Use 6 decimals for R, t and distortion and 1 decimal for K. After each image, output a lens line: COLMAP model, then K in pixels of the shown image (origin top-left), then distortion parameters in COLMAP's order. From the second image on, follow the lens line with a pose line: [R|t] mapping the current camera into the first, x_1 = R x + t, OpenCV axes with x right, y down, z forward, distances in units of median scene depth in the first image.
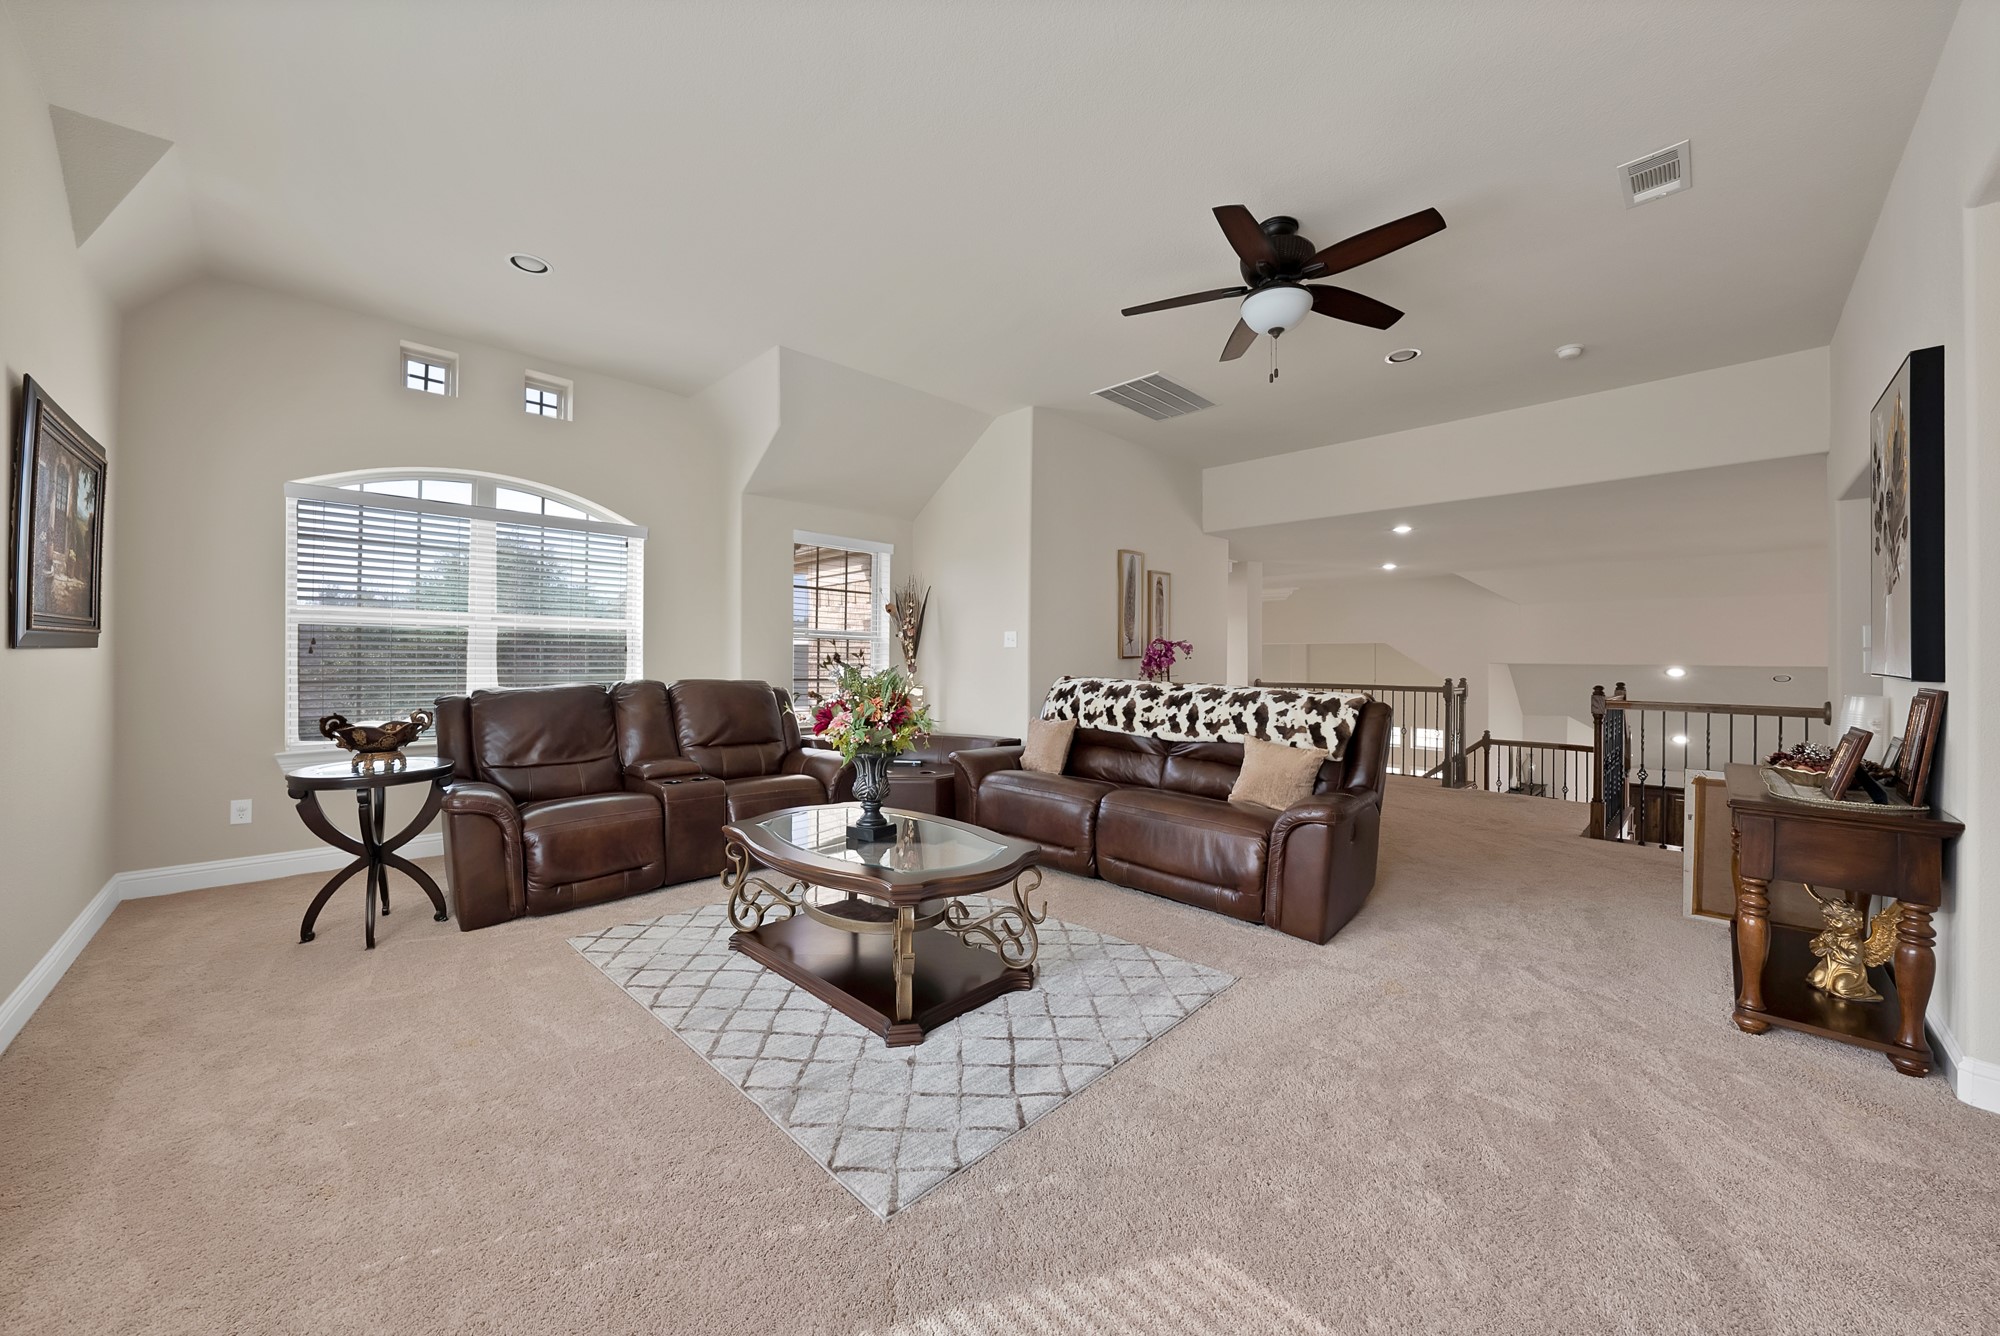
lens RADIAL K [[701.7, 0, 998.9], [0, 701.7, 662.6], [0, 0, 1]] dist [-0.014274, 0.000536]
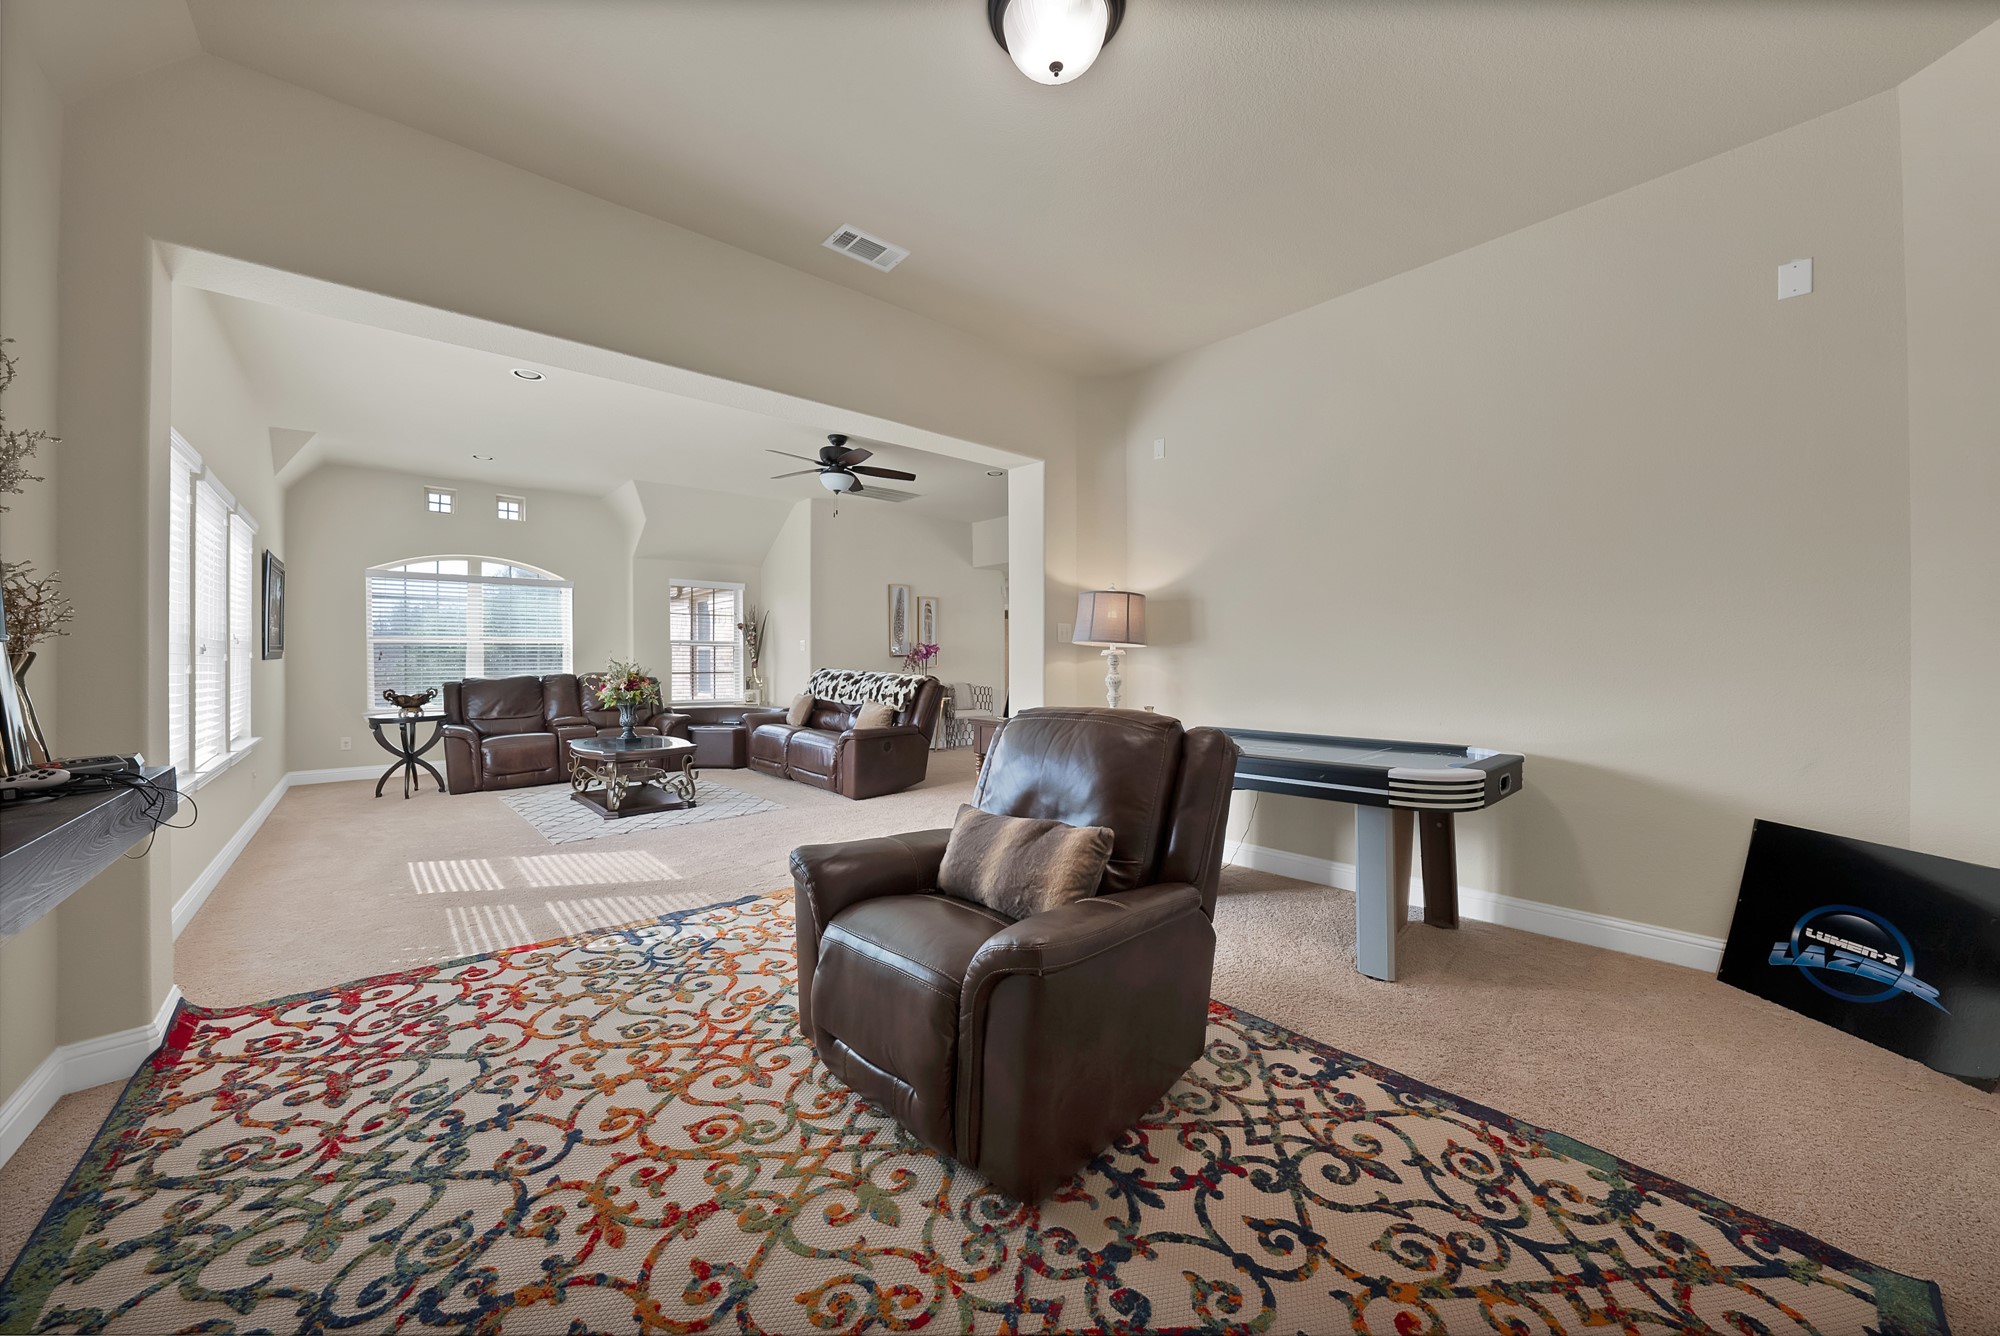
lens RADIAL K [[701.7, 0, 1001.2], [0, 701.7, 660.8], [0, 0, 1]] dist [-0.014274, 0.000536]
pose [[0.998270, -0.011139, -0.057732, 0.802782], [0.011202, 0.999937, 0.000769, 0.007163], [0.057719, -0.001414, 0.998332, -0.787233]]
